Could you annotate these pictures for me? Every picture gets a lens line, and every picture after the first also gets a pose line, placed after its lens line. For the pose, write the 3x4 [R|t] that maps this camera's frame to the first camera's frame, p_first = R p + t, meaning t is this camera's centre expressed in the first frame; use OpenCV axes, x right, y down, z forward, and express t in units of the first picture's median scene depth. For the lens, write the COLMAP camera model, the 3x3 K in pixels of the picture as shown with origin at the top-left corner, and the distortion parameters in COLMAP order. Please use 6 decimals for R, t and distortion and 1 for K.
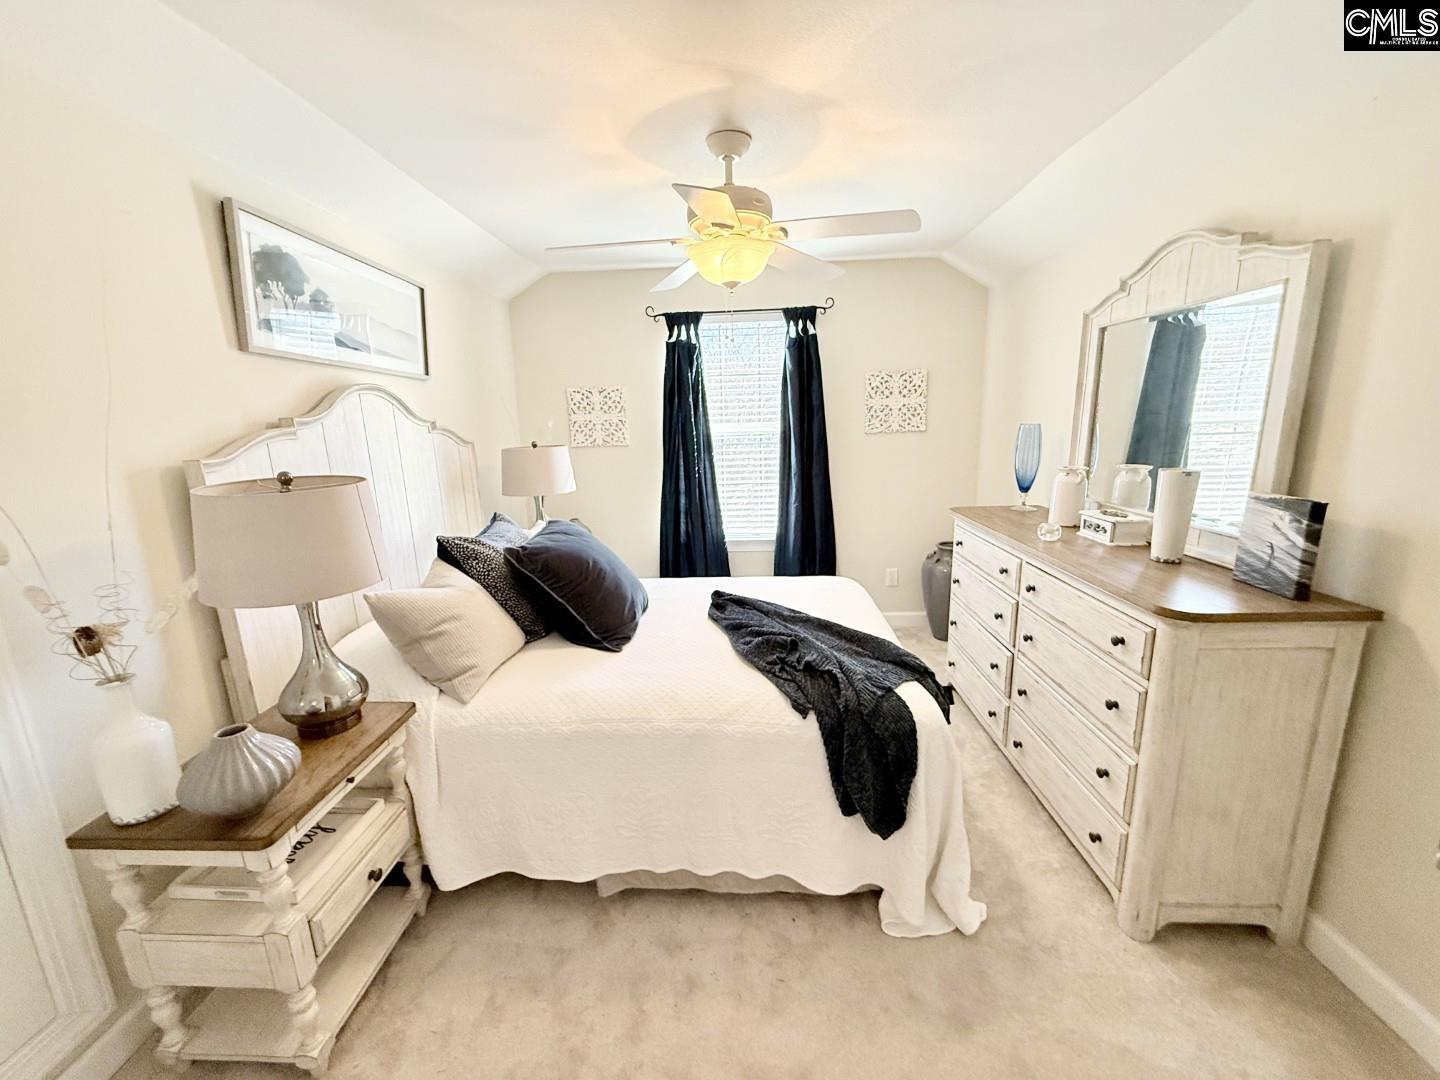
lens RADIAL K [[576.1, 0, 720.1], [0, 576.1, 538.3], [0, 0, 1]] dist [-0.000243, 0.000231]
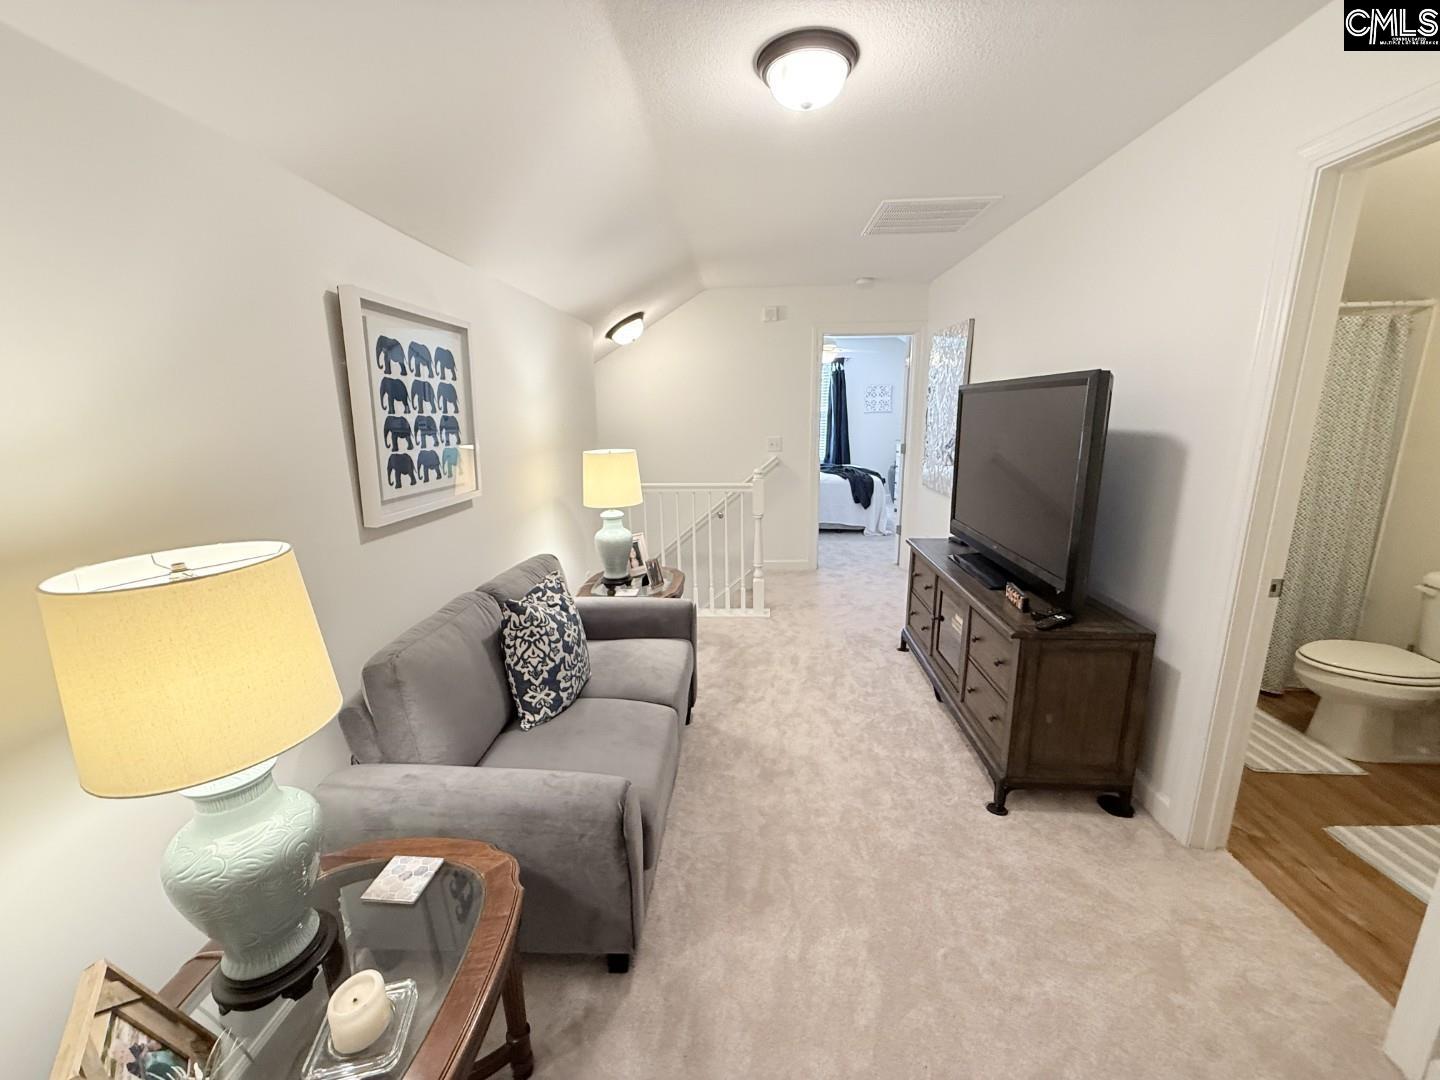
lens RADIAL K [[576.1, 0, 719.9], [0, 576.1, 534.6], [0, 0, 1]] dist [-0.000243, 0.000231]
pose [[0.999681, 0.024130, 0.007516, -0.351801], [-0.024175, 0.999691, 0.005831, 0.328993], [-0.007373, -0.006011, 0.999955, -1.396394]]
